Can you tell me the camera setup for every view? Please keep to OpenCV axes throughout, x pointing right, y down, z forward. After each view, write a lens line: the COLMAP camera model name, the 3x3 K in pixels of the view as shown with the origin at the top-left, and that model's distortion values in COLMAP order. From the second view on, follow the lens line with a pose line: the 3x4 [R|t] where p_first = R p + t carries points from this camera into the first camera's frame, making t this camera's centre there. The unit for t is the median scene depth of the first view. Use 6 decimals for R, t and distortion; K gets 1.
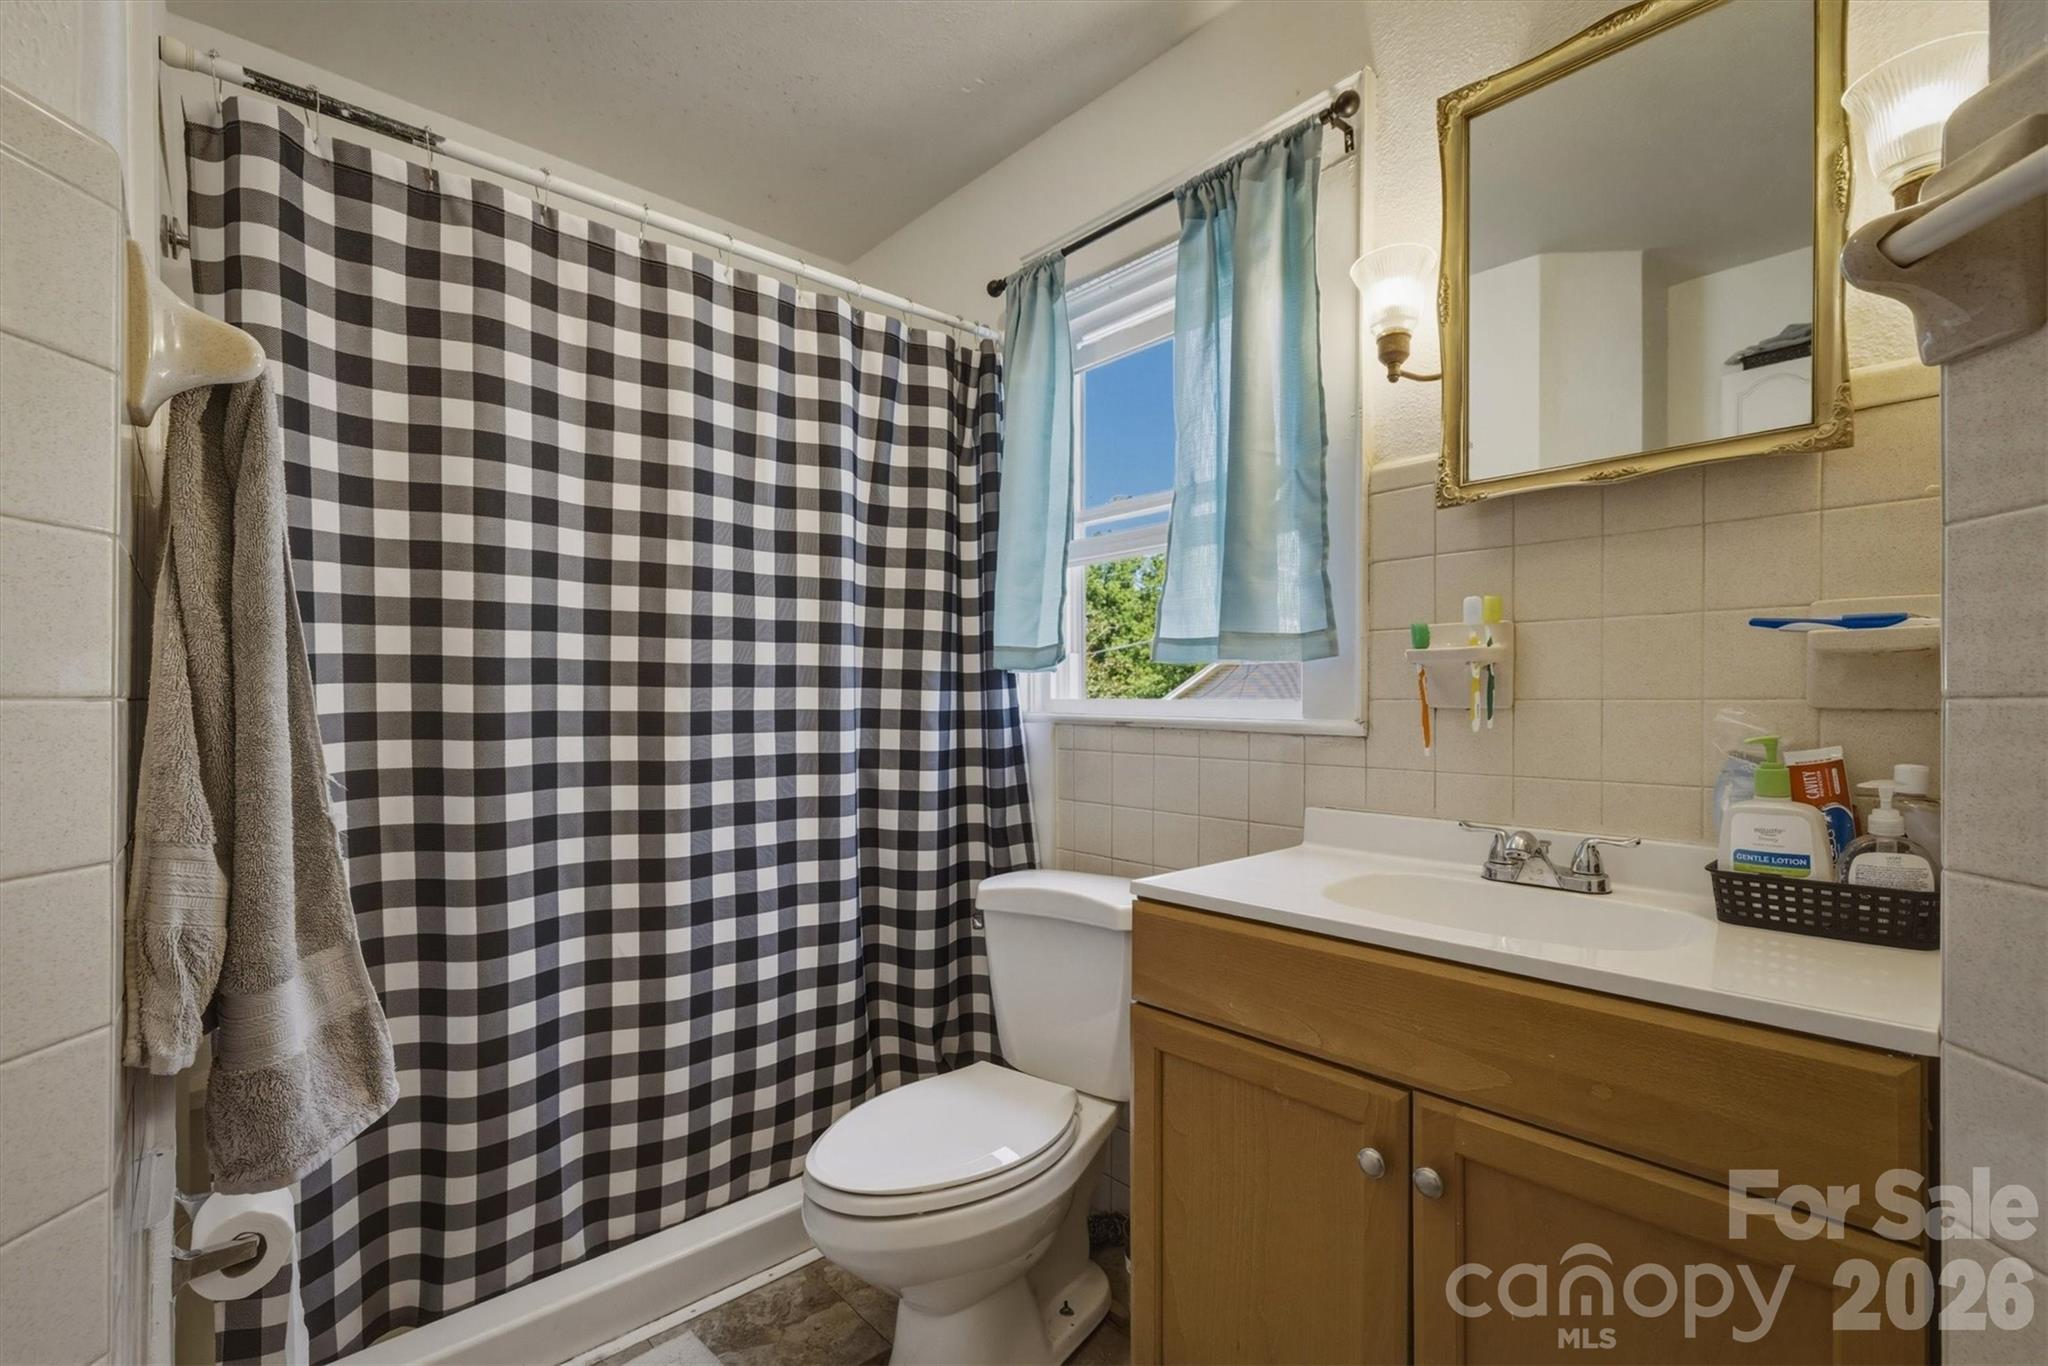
lens RADIAL K [[899.6, 0, 1027.9], [0, 899.6, 700.8], [0, 0, 1]] dist [0.000362, -0.000182]
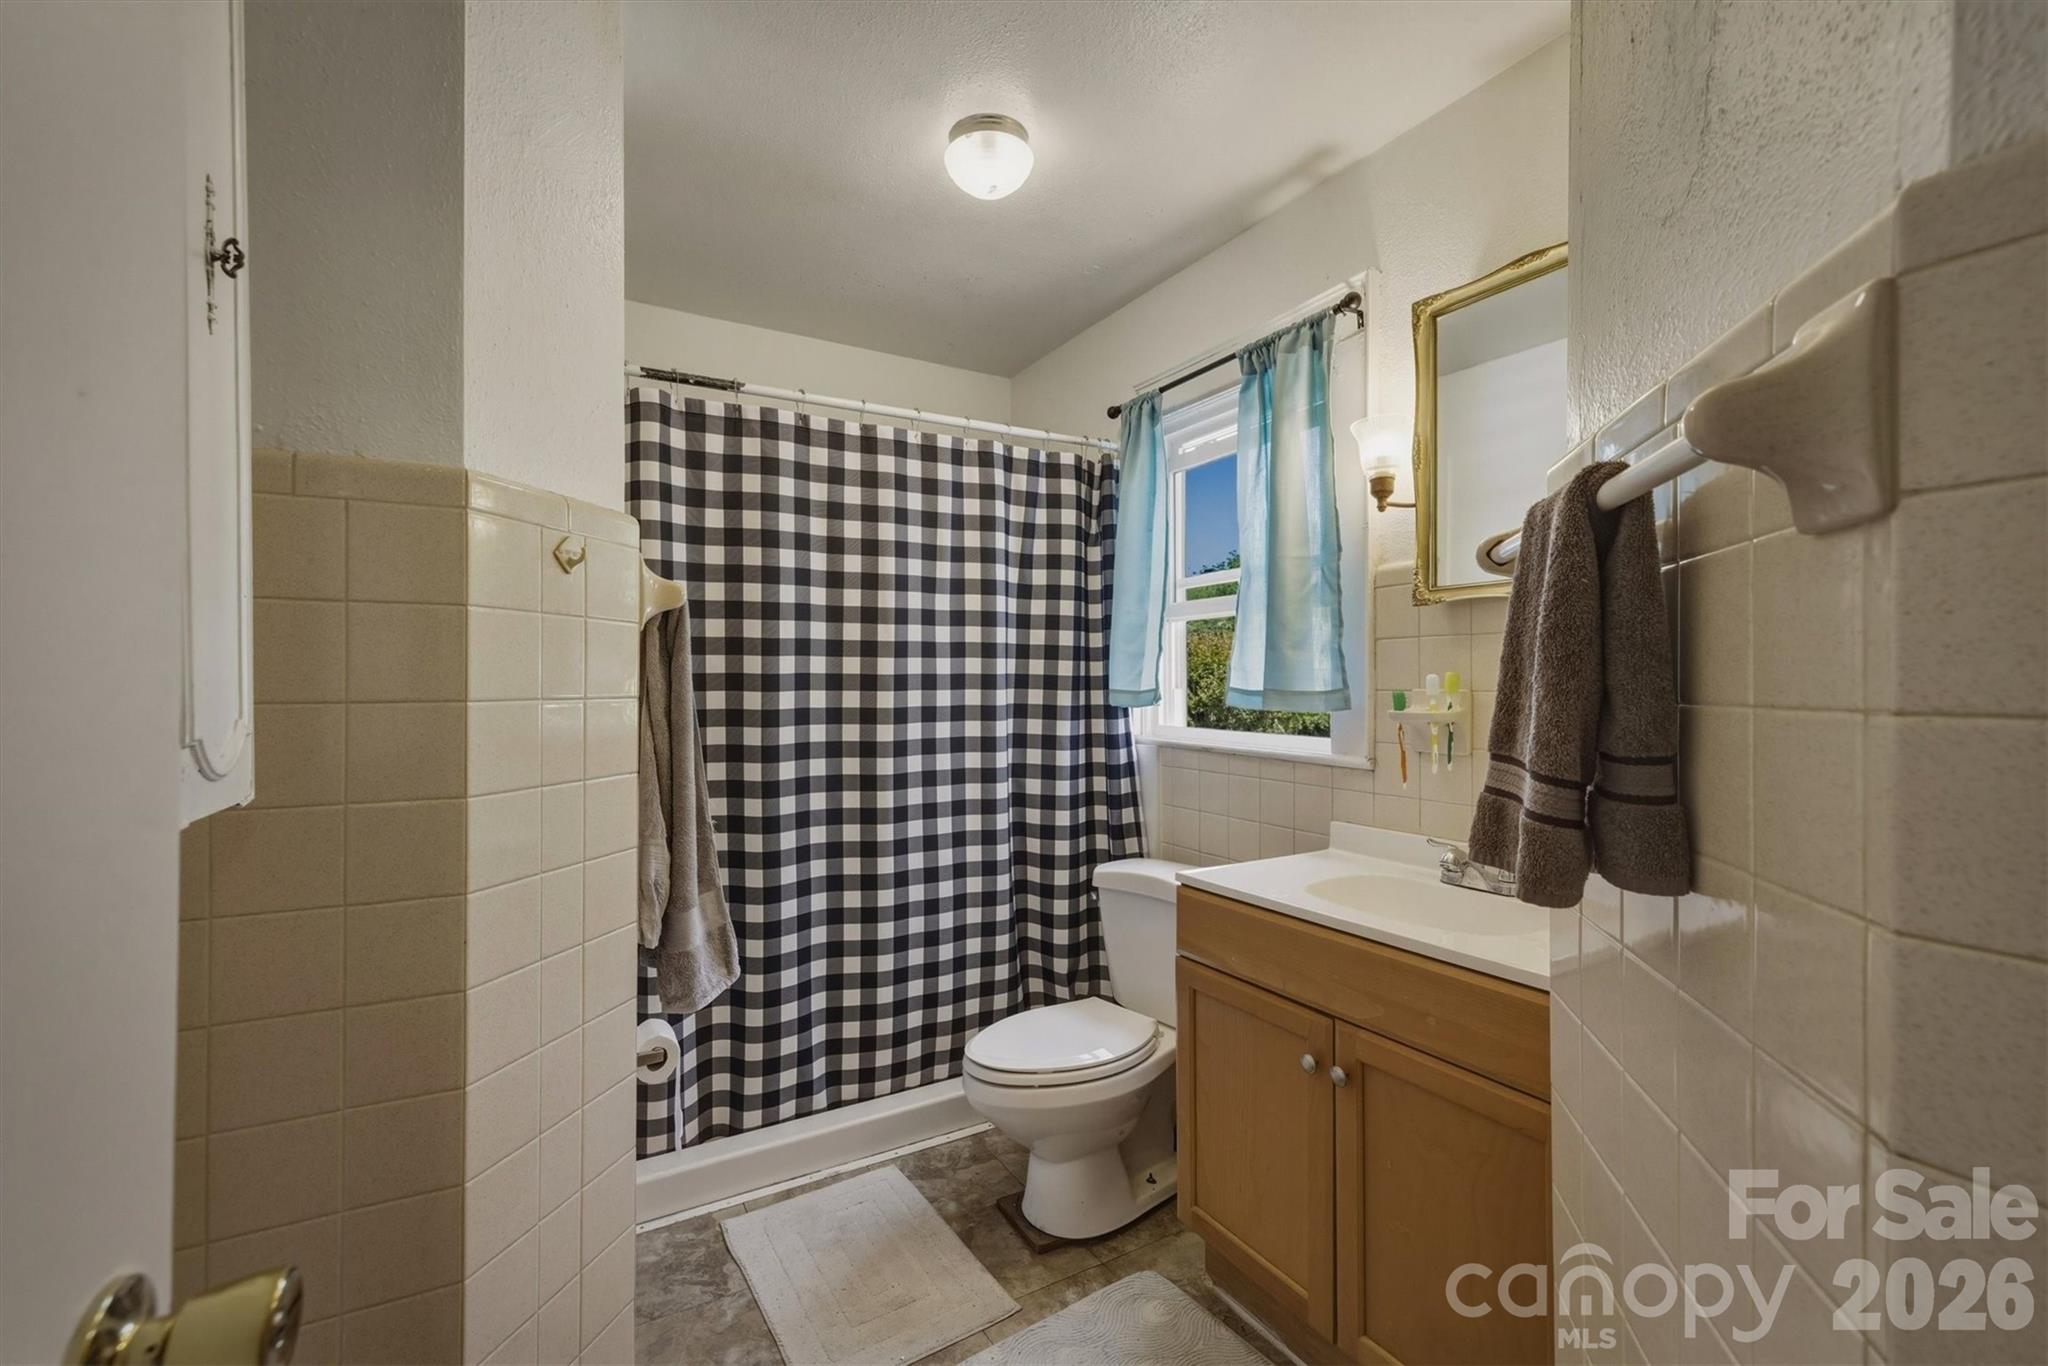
lens RADIAL K [[852.3, 0, 1024.0], [0, 852.3, 683.0], [0, 0, 1]] dist [0.001650, 0.000238]
pose [[0.977145, -0.003456, -0.212547, 0.114136], [0.002928, 0.999992, -0.002801, -0.070661], [0.212555, 0.002114, 0.977147, -0.276411]]
